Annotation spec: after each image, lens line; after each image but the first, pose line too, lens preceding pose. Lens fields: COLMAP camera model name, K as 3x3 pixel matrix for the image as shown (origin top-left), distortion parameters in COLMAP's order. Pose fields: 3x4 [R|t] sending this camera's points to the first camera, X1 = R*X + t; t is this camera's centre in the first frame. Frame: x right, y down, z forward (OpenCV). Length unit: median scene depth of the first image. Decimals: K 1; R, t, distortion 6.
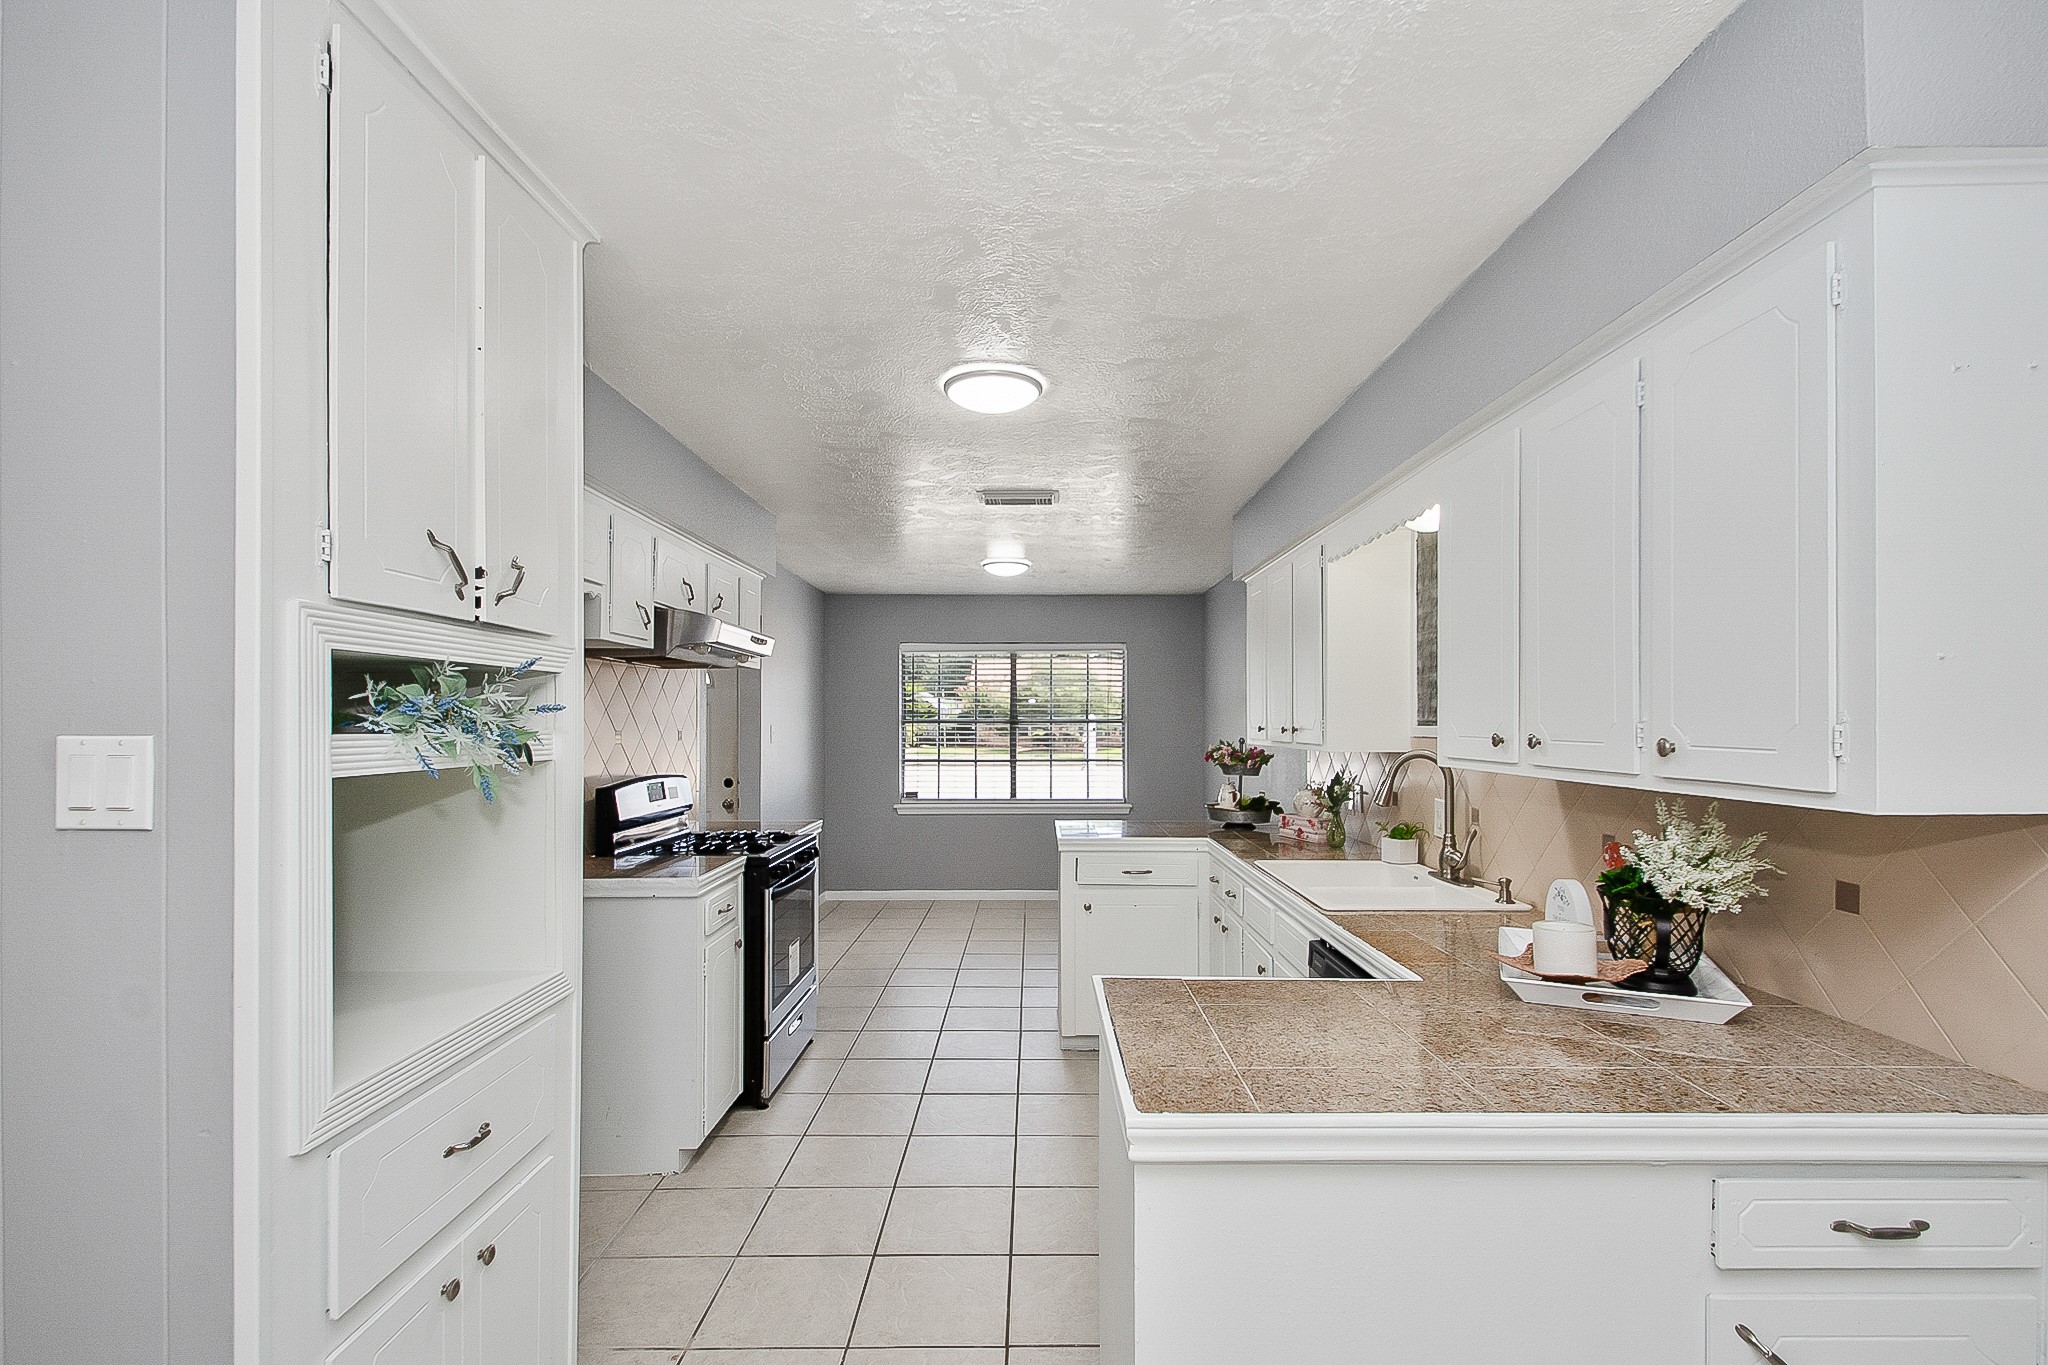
lens RADIAL K [[947.9, 0, 1028.4], [0, 947.9, 713.9], [0, 0, 1]] dist [0.001797, 0.000034]
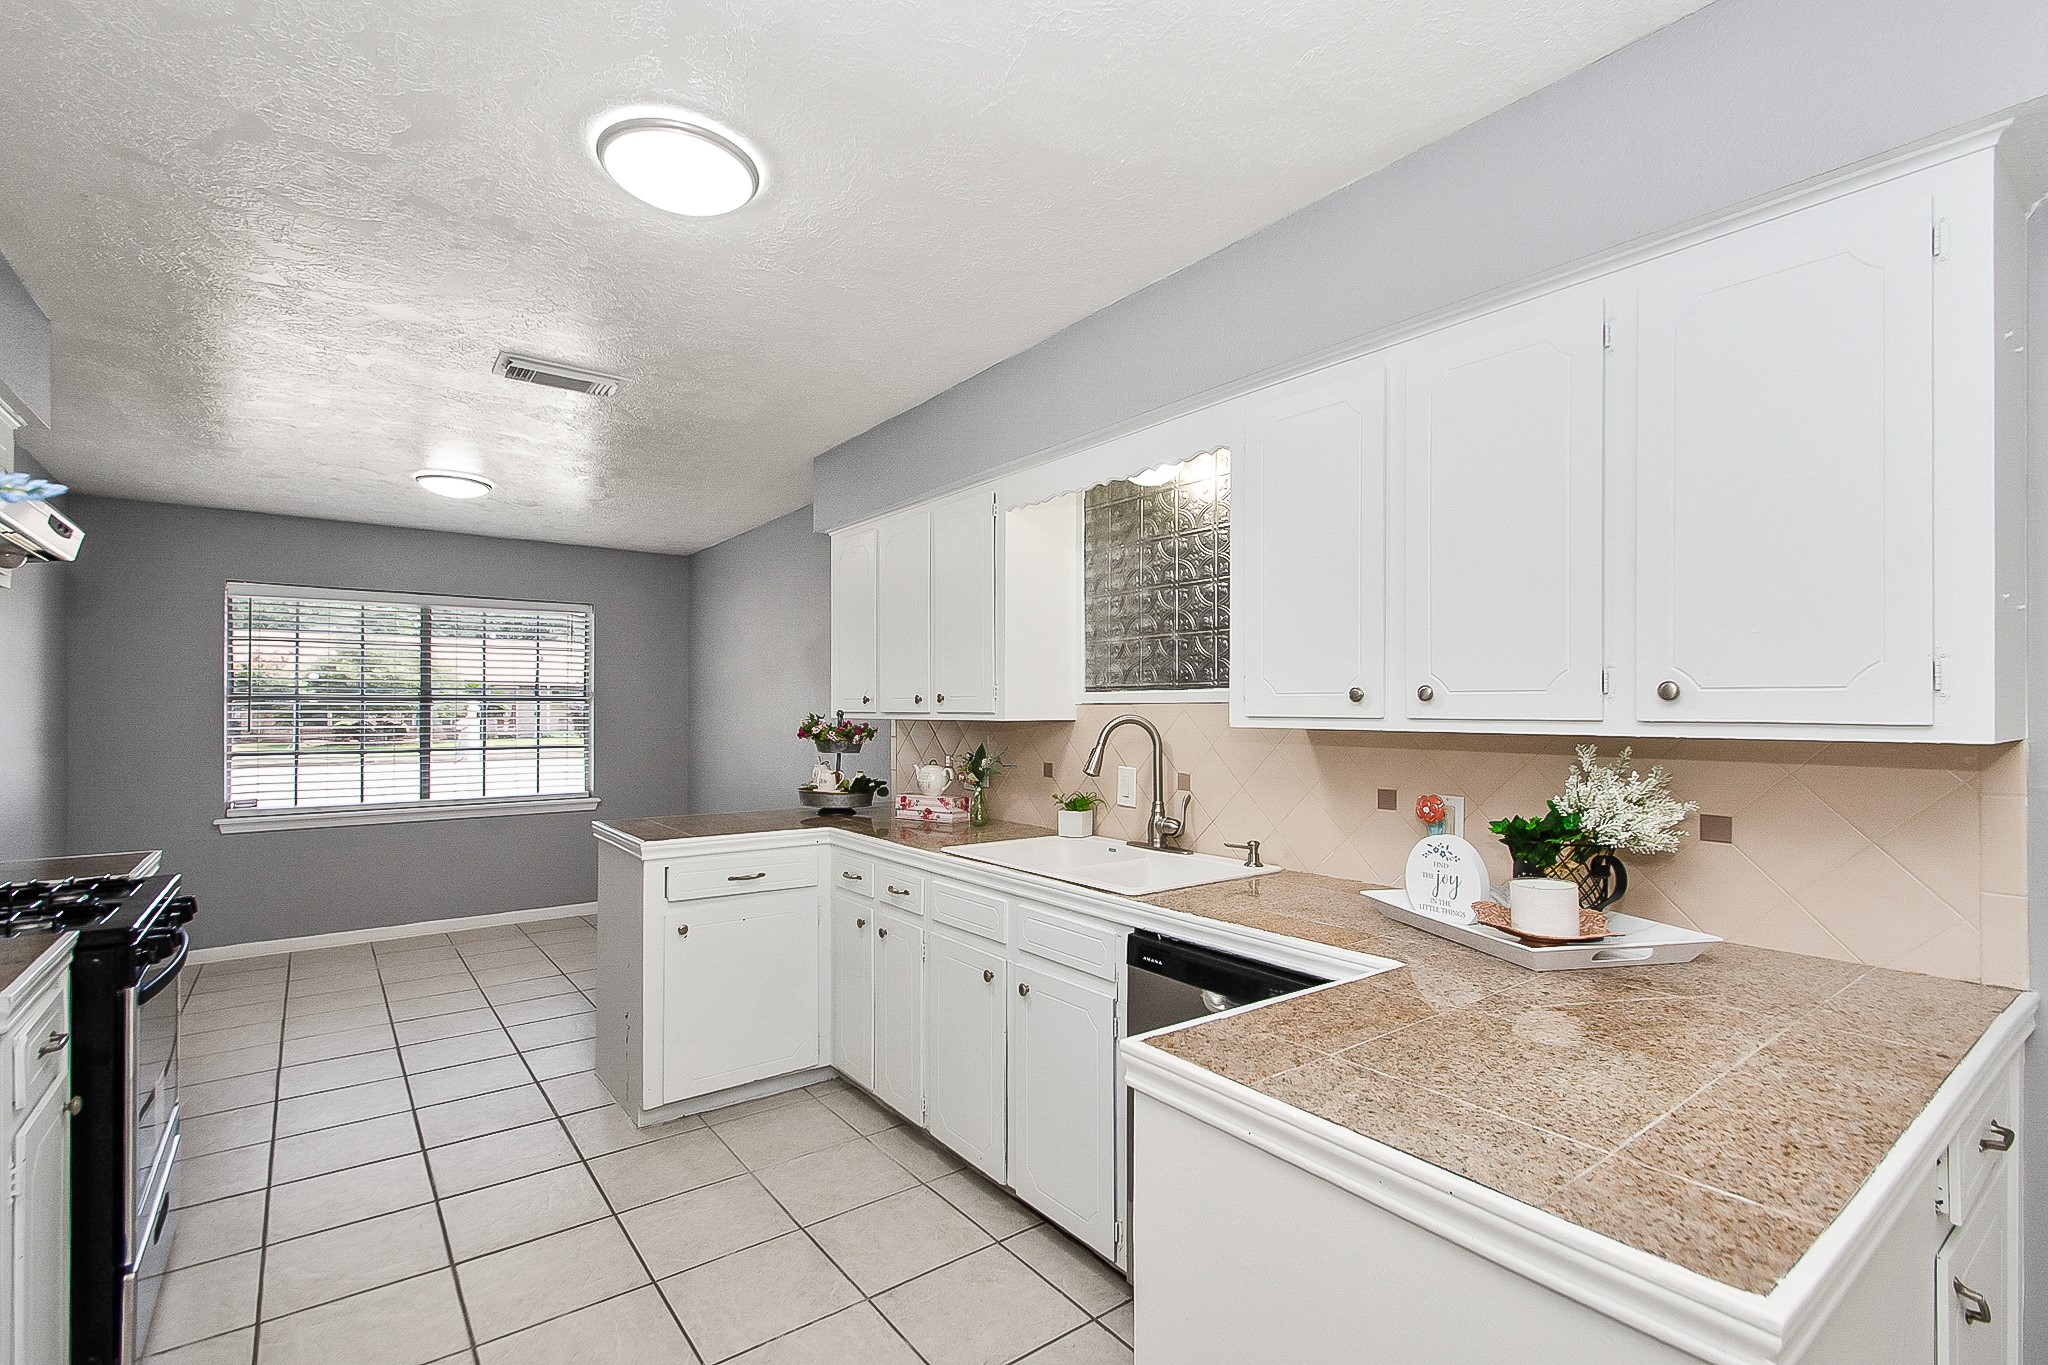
lens RADIAL K [[914.9, 0, 1018.0], [0, 914.9, 699.2], [0, 0, 1]] dist [0.030699, -0.016568]
pose [[0.794264, 0.008354, 0.607515, -0.164860], [-0.005636, 0.999964, -0.006383, 0.020365], [-0.607547, 0.001645, 0.794282, 0.239391]]
